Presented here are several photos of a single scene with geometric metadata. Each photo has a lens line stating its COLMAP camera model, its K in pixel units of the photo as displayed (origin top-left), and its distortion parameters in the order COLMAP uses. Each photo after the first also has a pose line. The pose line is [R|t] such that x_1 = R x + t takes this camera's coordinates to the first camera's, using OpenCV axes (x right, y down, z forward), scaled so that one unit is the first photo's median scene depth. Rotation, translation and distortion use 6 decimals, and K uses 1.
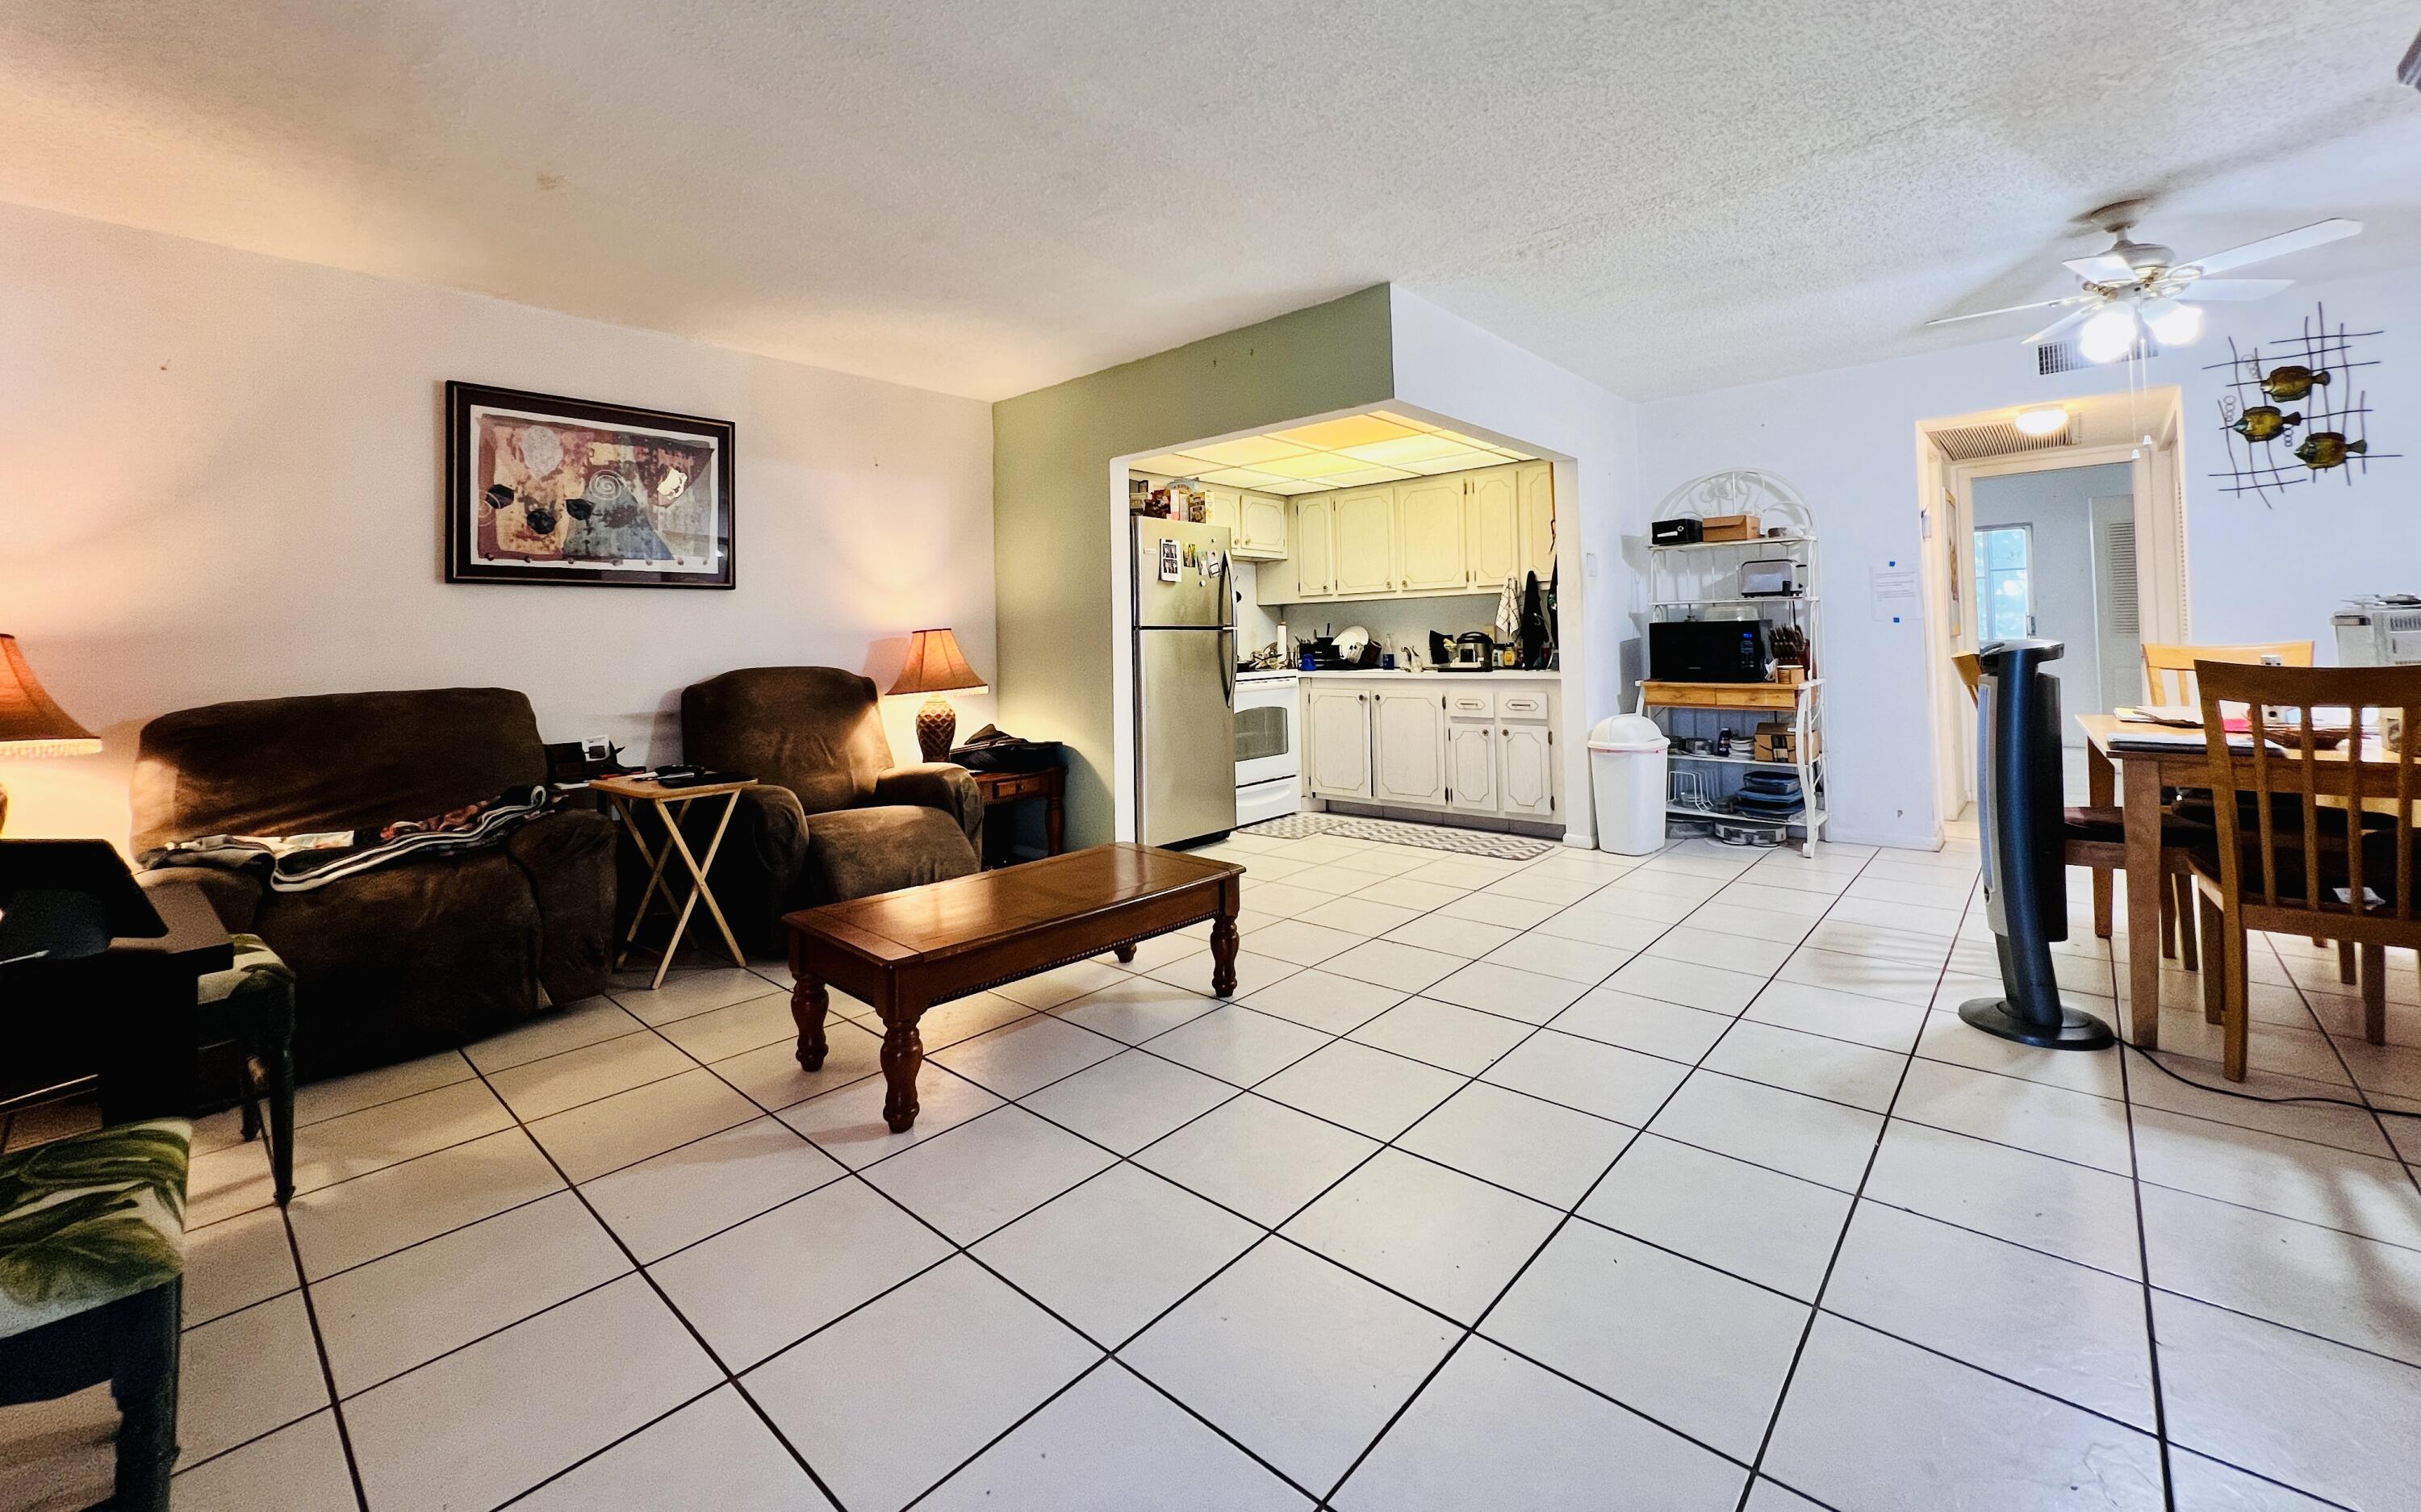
lens RADIAL K [[969.0, 0, 1210.5], [0, 969.0, 756.0], [0, 0, 1]] dist [-0.014158, -0.000003]
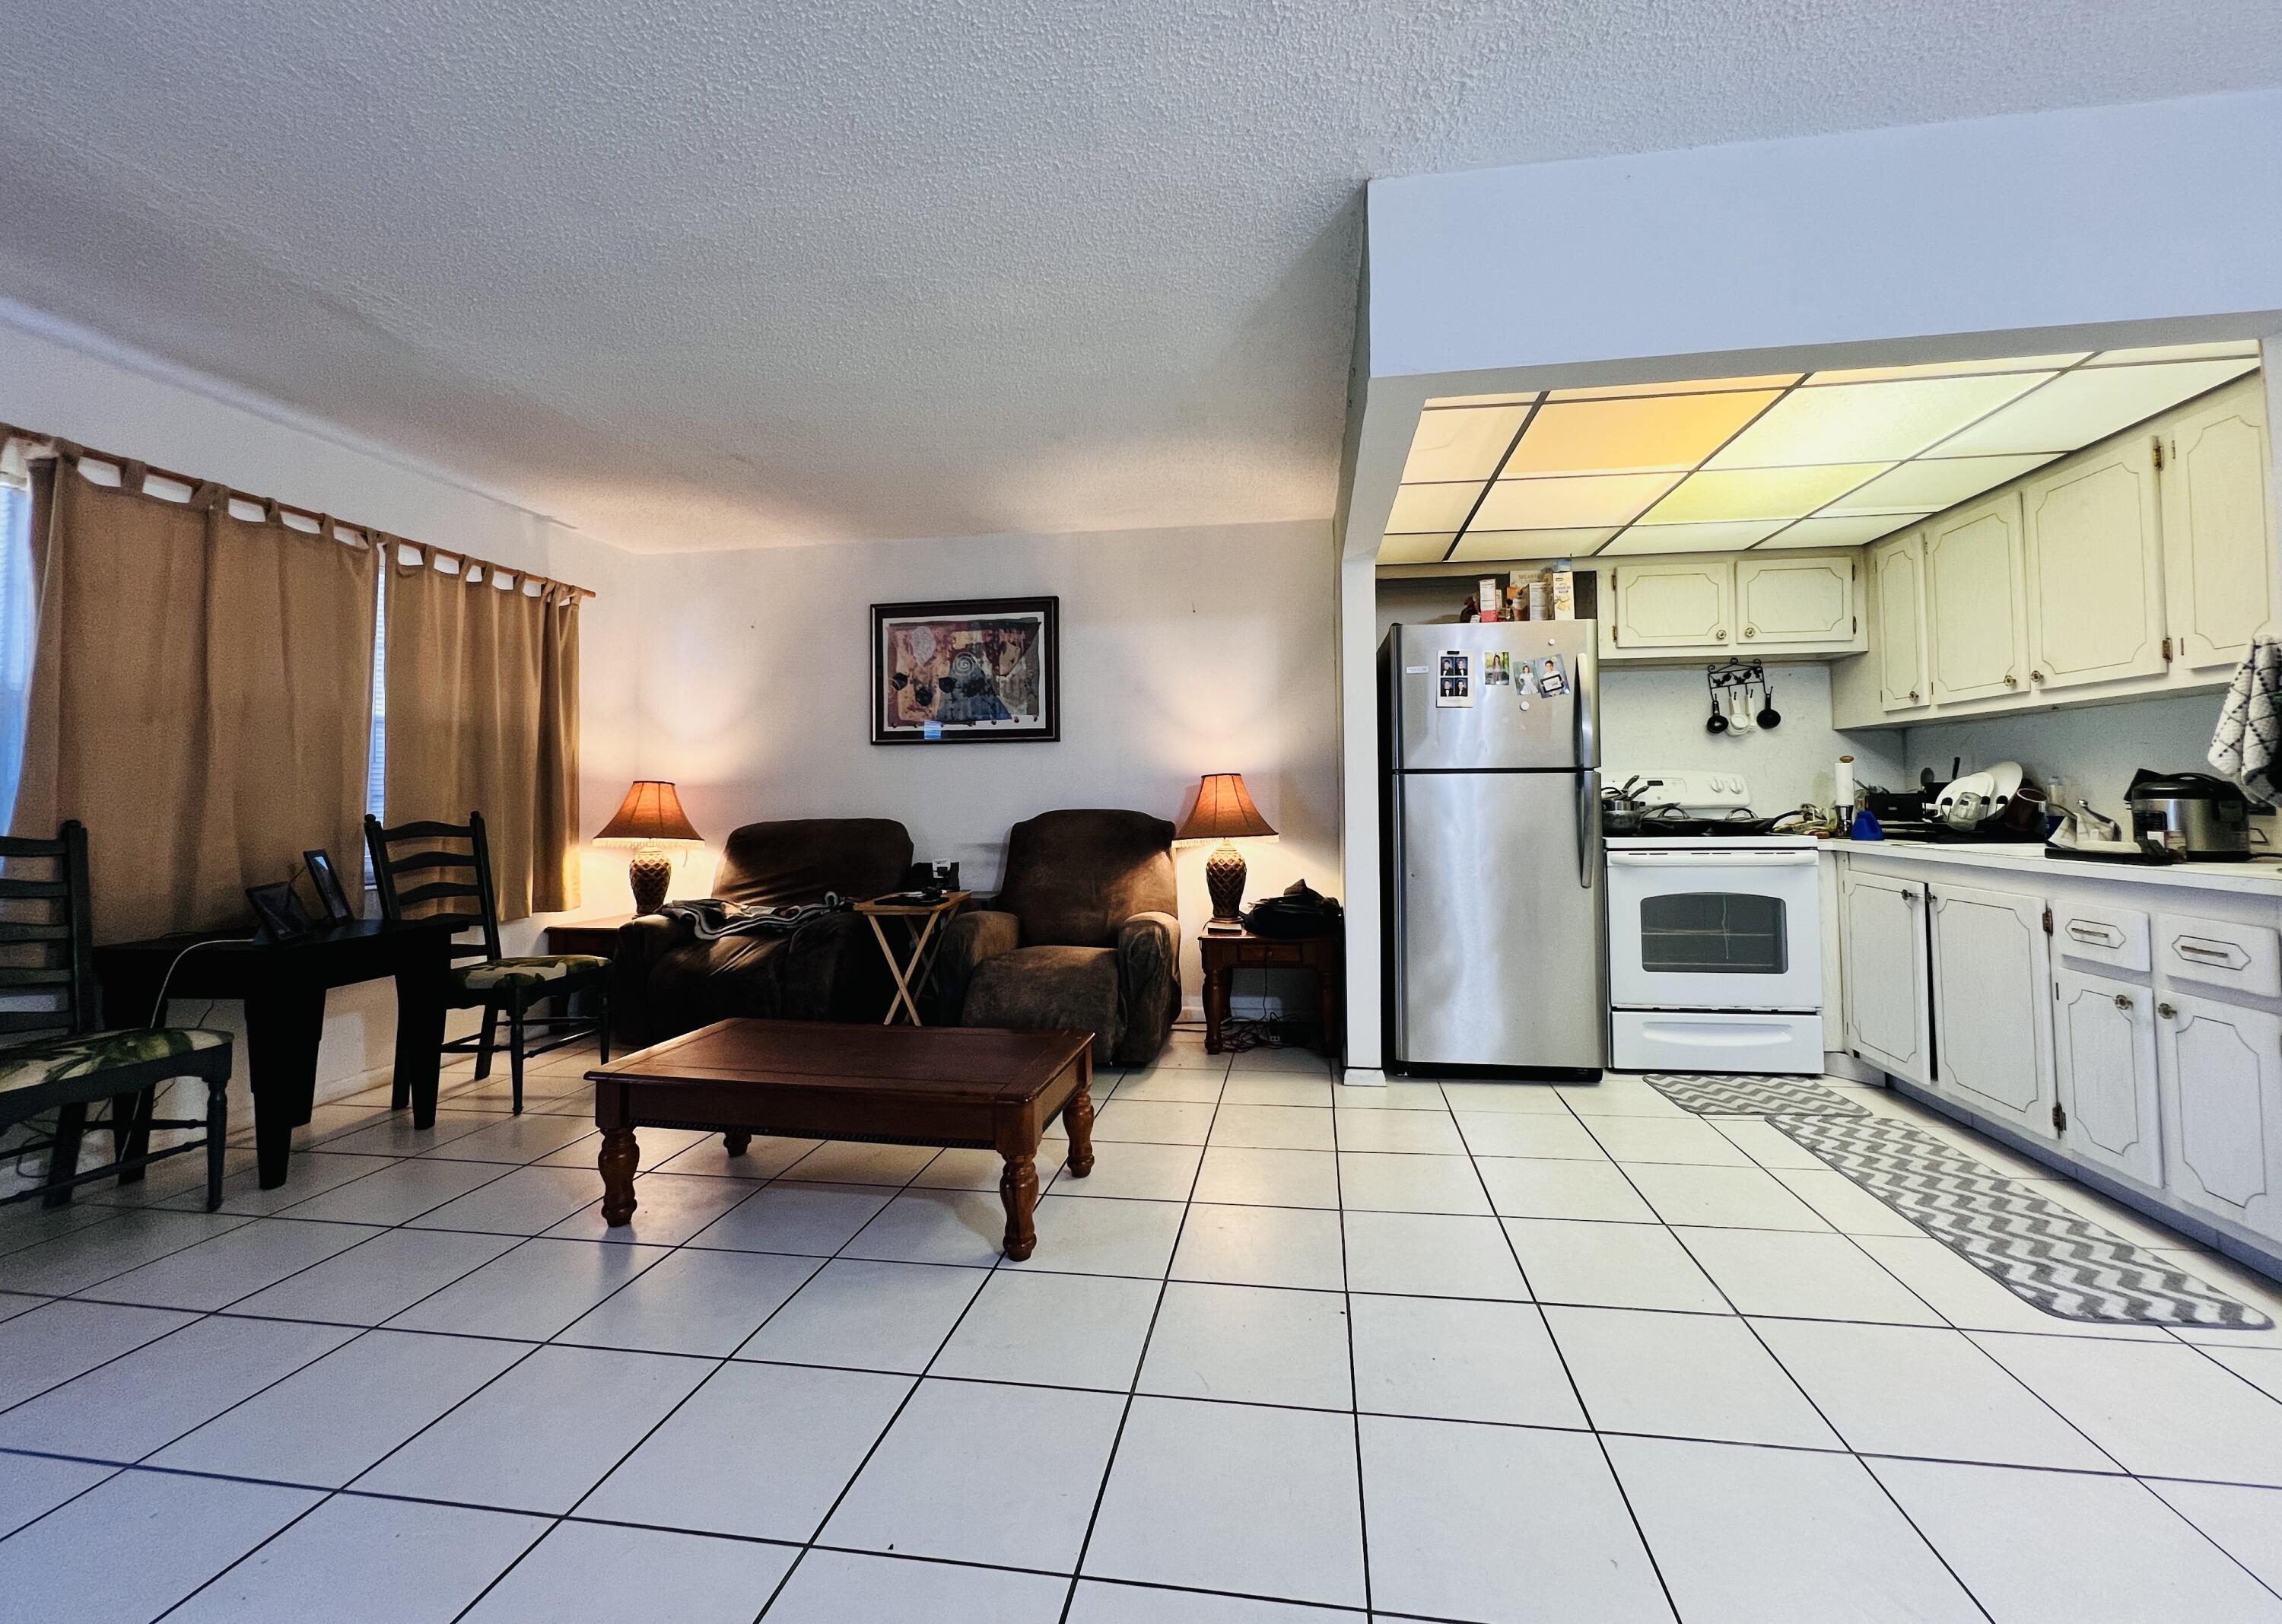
lens RADIAL K [[930.0, 0, 1152.4], [0, 930.0, 849.0], [0, 0, 1]] dist [0.000817, 0.000073]
pose [[0.541344, 0.065712, -0.838229, 0.532932], [-0.097058, 0.995161, 0.015332, -0.077026], [0.835180, 0.073057, 0.545102, 0.530740]]
